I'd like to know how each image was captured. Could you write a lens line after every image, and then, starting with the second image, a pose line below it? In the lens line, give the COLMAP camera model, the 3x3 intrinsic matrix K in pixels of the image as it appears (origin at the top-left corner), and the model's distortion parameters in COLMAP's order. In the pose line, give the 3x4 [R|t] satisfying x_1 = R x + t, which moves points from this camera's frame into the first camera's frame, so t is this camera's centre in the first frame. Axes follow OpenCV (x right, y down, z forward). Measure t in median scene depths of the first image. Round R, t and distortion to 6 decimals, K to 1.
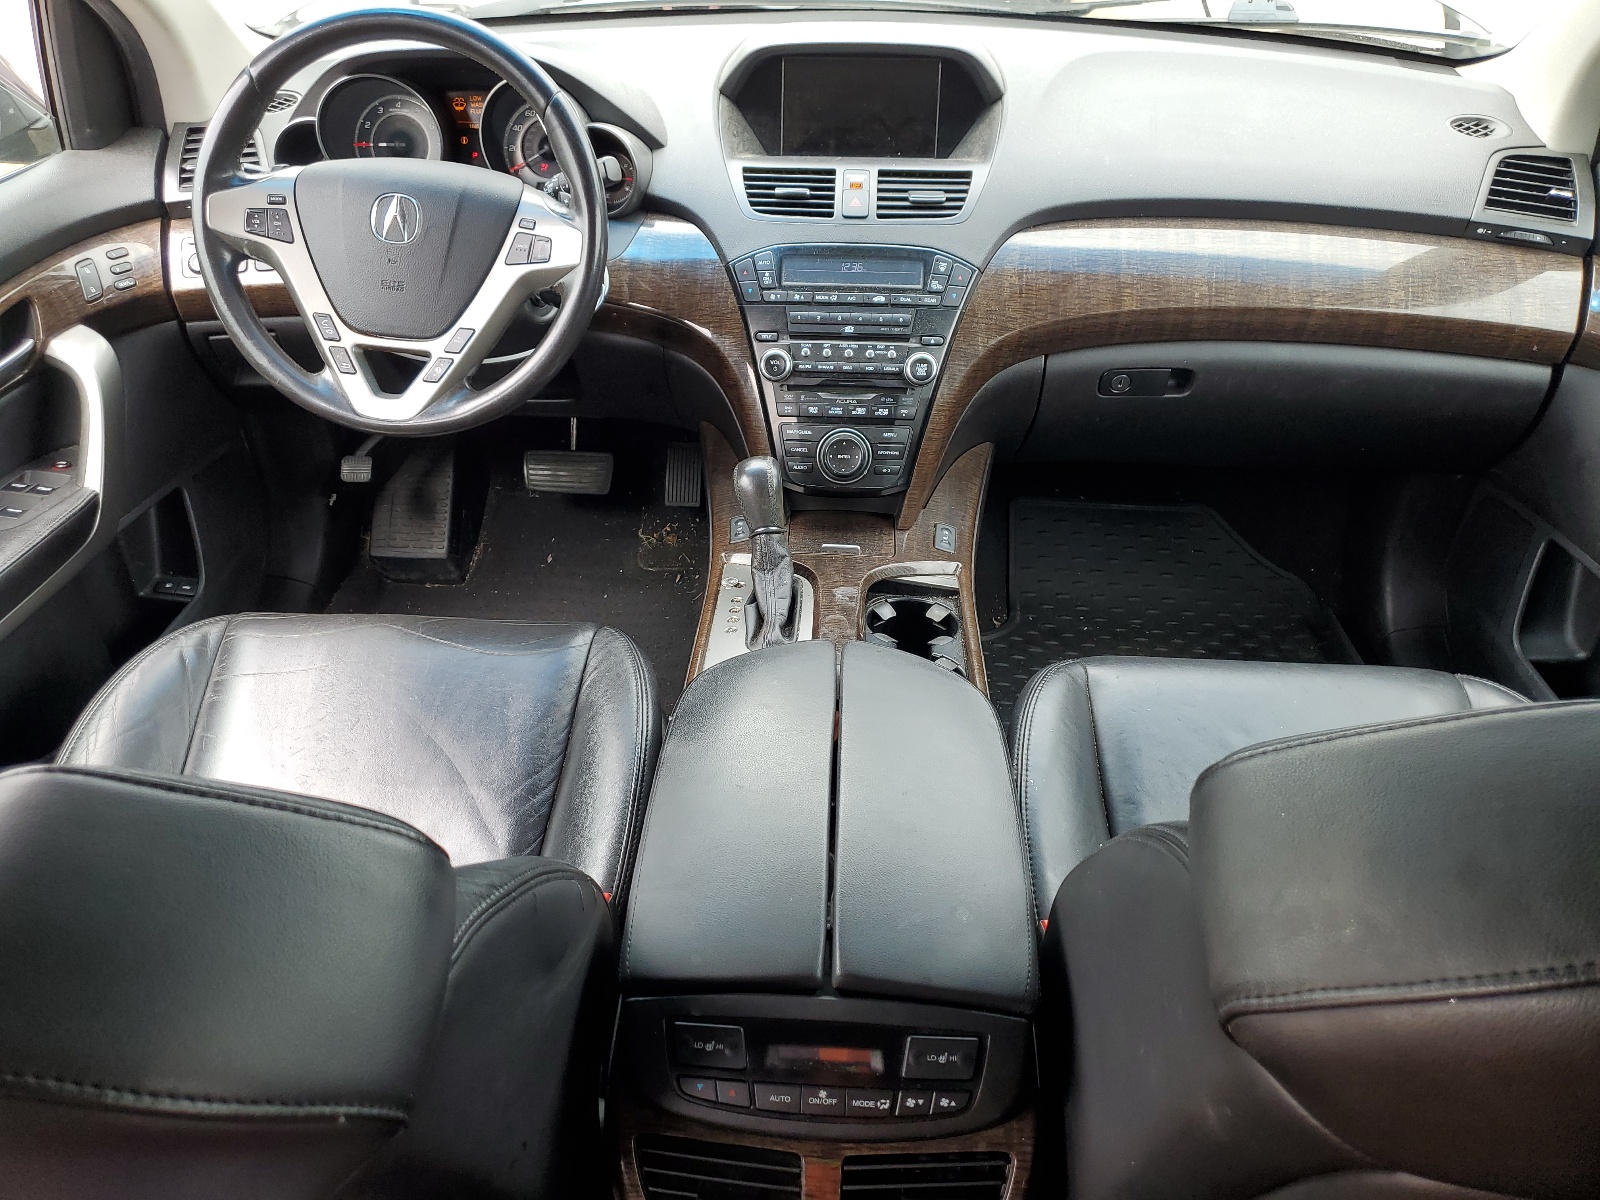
lens RADIAL K [[1198.4, 0, 800.0], [0, 1198.4, 600.0], [0, 0, 1]] dist [0.004544, 0.000844]
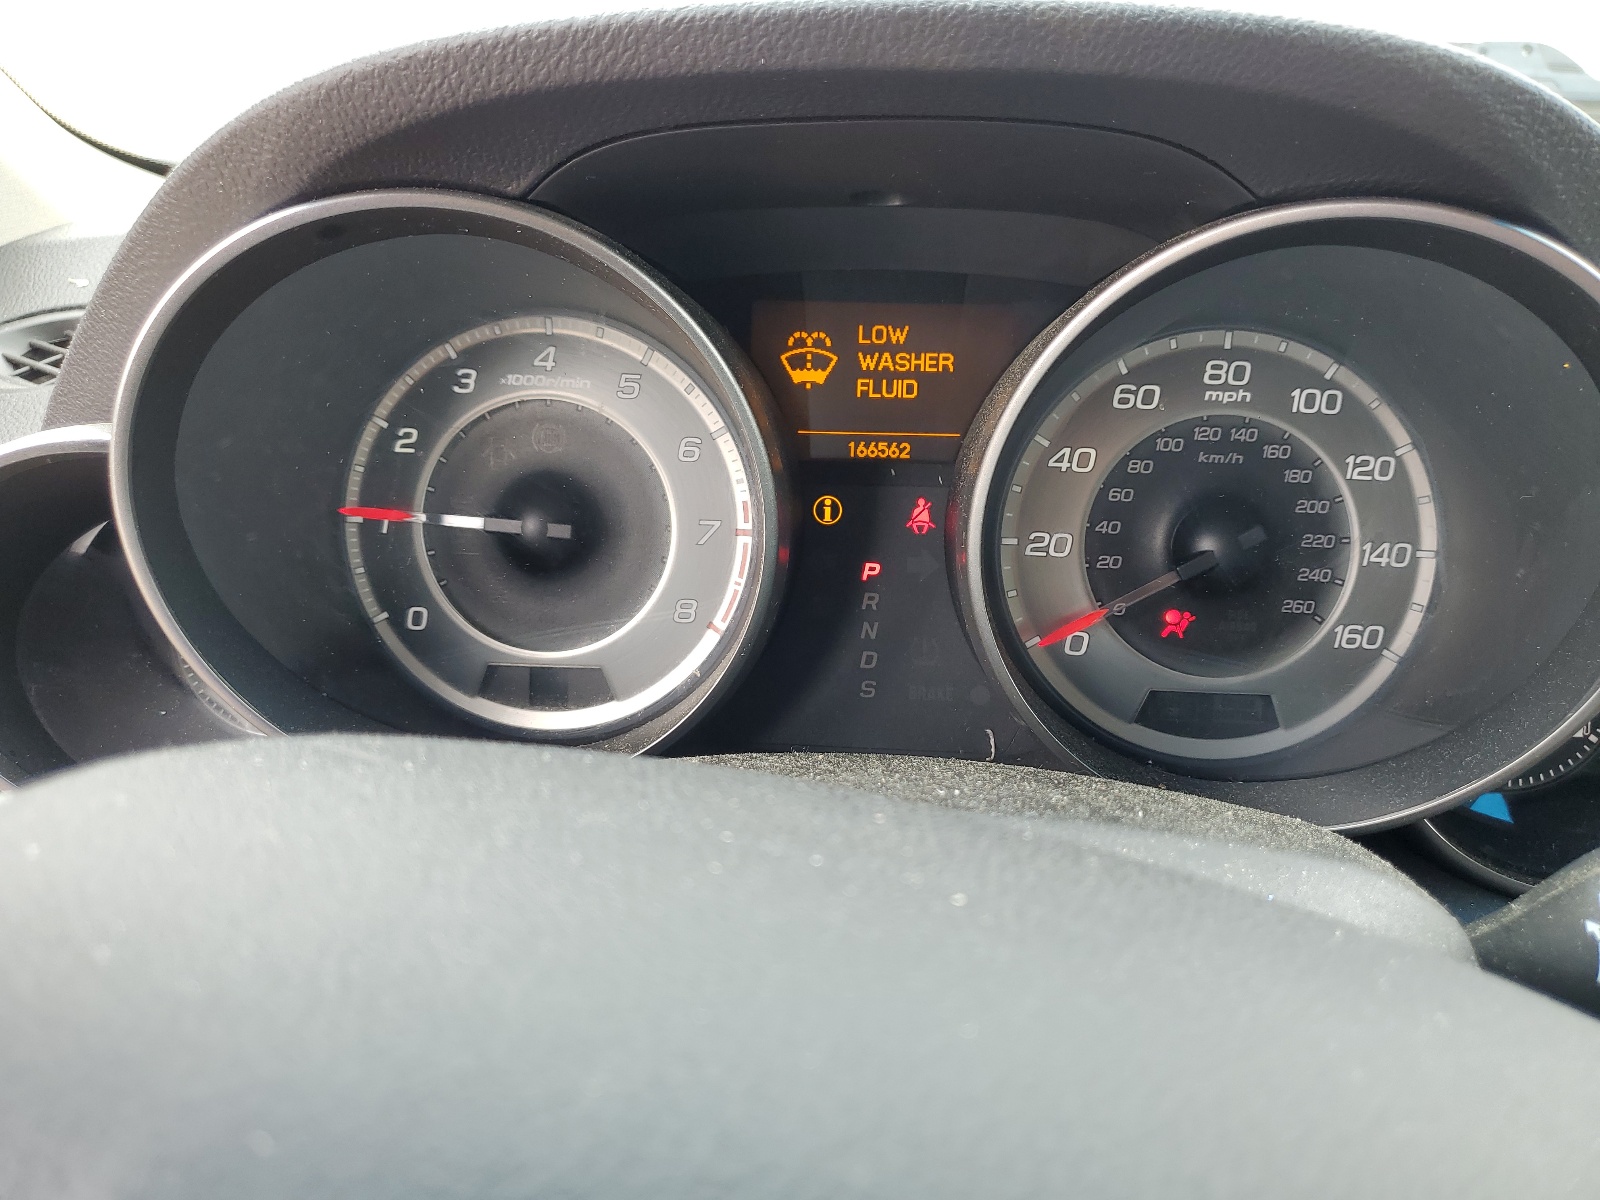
lens RADIAL K [[1198.4, 0, 800.0], [0, 1198.4, 600.0], [0, 0, 1]] dist [0.004544, 0.000844]
pose [[0.999720, 0.013482, -0.019427, -0.280585], [-0.016838, 0.982679, -0.184549, -0.325429], [0.016602, 0.184825, 0.982631, 0.782860]]
